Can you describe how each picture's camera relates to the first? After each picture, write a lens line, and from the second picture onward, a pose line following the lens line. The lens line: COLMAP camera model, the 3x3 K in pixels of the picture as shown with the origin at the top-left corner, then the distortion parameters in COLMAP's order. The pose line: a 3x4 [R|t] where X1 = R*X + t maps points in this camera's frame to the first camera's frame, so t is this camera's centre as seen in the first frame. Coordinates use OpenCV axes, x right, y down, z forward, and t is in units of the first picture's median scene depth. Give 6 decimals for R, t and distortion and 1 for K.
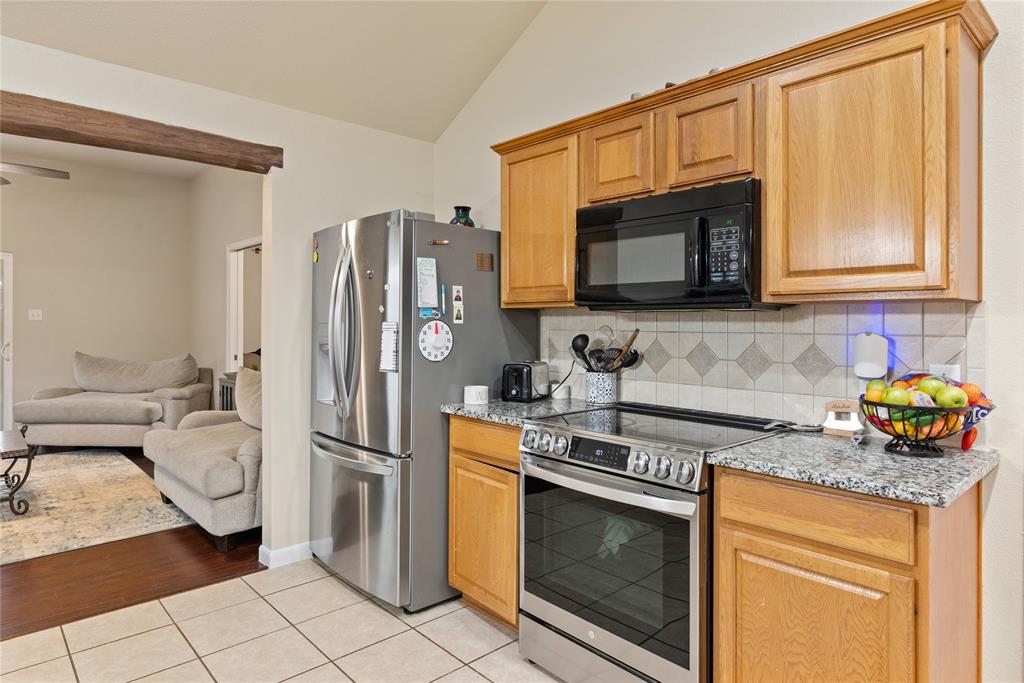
lens RADIAL K [[598.4, 0, 513.1], [0, 598.4, 318.0], [0, 0, 1]] dist [0.002484, 0.003527]
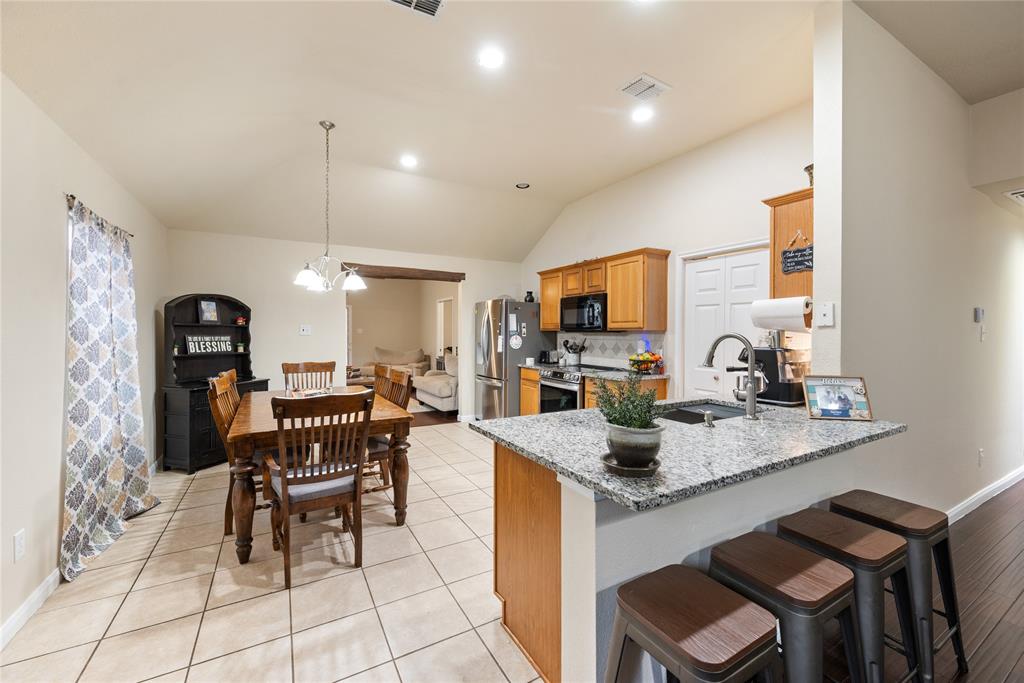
lens RADIAL K [[408.4, 0, 504.8], [0, 408.4, 335.6], [0, 0, 1]] dist [-0.003294, -0.000124]
pose [[0.971980, 0.001798, -0.235056, 0.283032], [0.001875, 0.999880, 0.015401, -0.024422], [0.235056, -0.015410, 0.971860, -0.946251]]
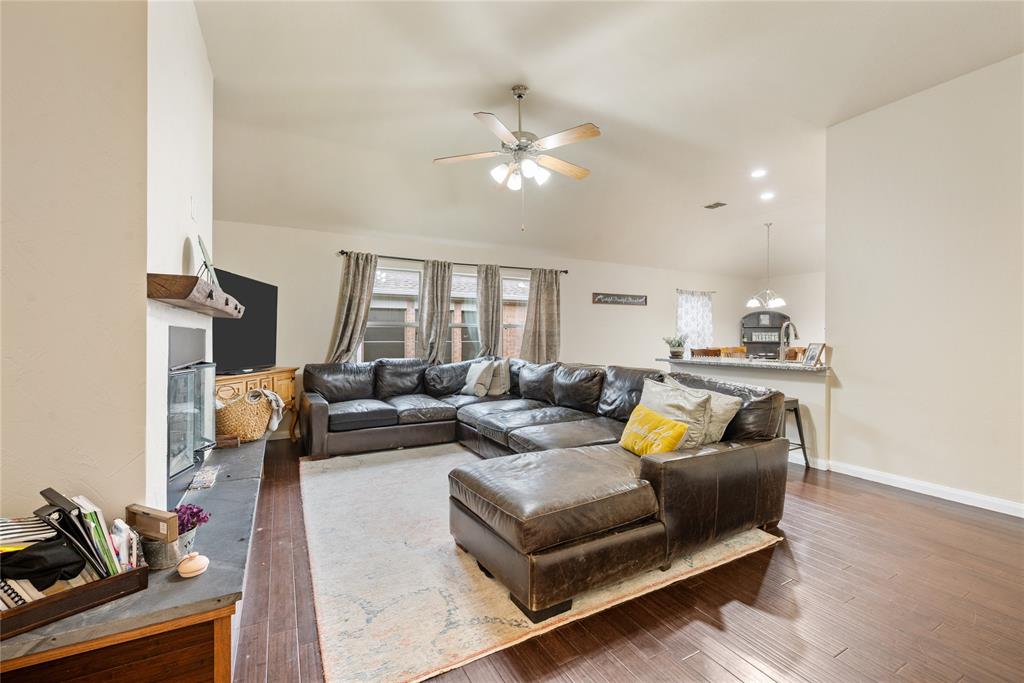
lens RADIAL K [[426.2, 0, 514.6], [0, 426.2, 339.3], [0, 0, 1]] dist [0.010705, 0.000047]
pose [[-0.241506, 0.003825, -0.970392, 2.362941], [0.004422, 0.999986, 0.002841, 0.032677], [0.970389, -0.003605, -0.241520, -0.727392]]
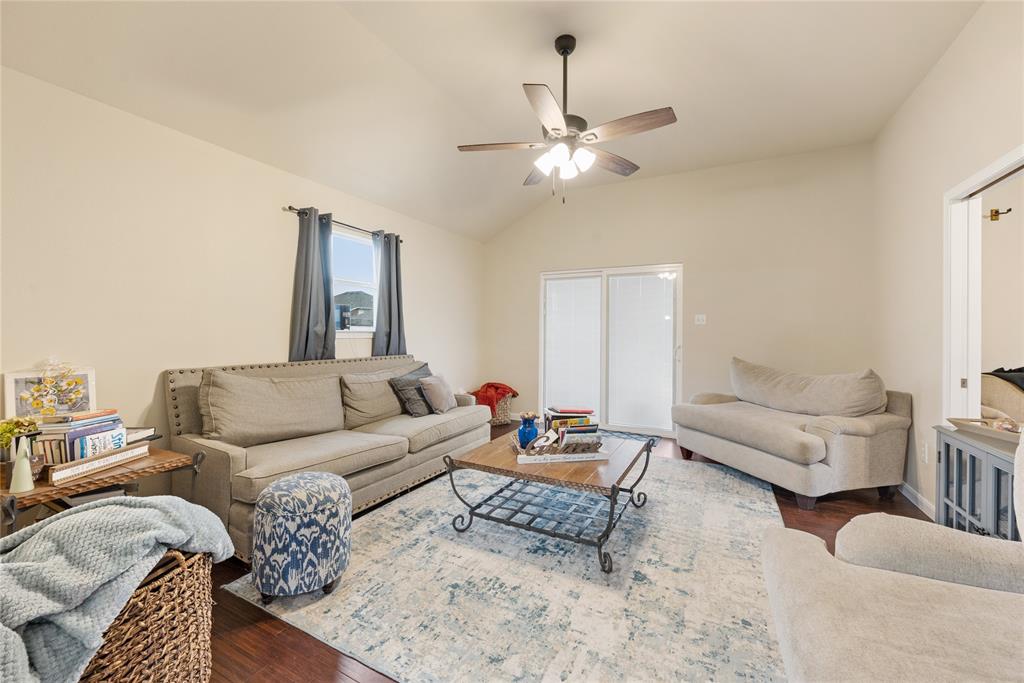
lens RADIAL K [[408.4, 0, 510.2], [0, 408.4, 333.2], [0, 0, 1]] dist [-0.003294, -0.000124]
pose [[0.338197, 0.003318, -0.941070, -0.555383], [-0.002313, 0.999994, 0.002695, 0.039516], [0.941073, 0.001265, 0.338202, 1.042202]]
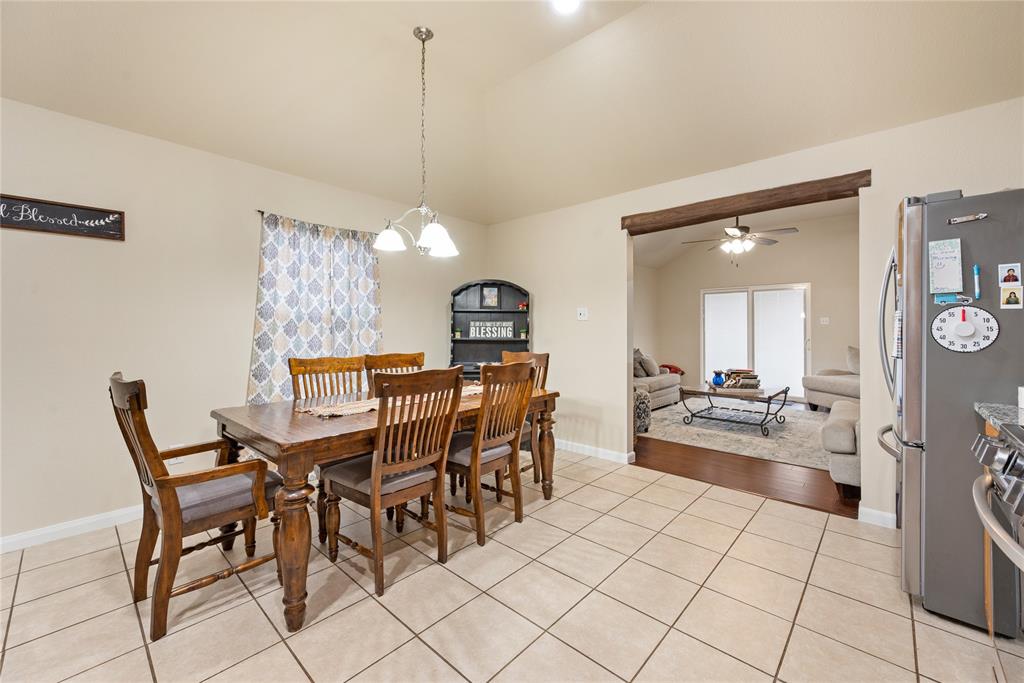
lens RADIAL K [[408.4, 0, 514.7], [0, 408.4, 328.3], [0, 0, 1]] dist [-0.003294, -0.000124]
pose [[0.088200, -0.006243, -0.996083, 0.408613], [0.005387, 0.999969, -0.005791, 0.035843], [0.996088, -0.004855, 0.088231, 0.268033]]
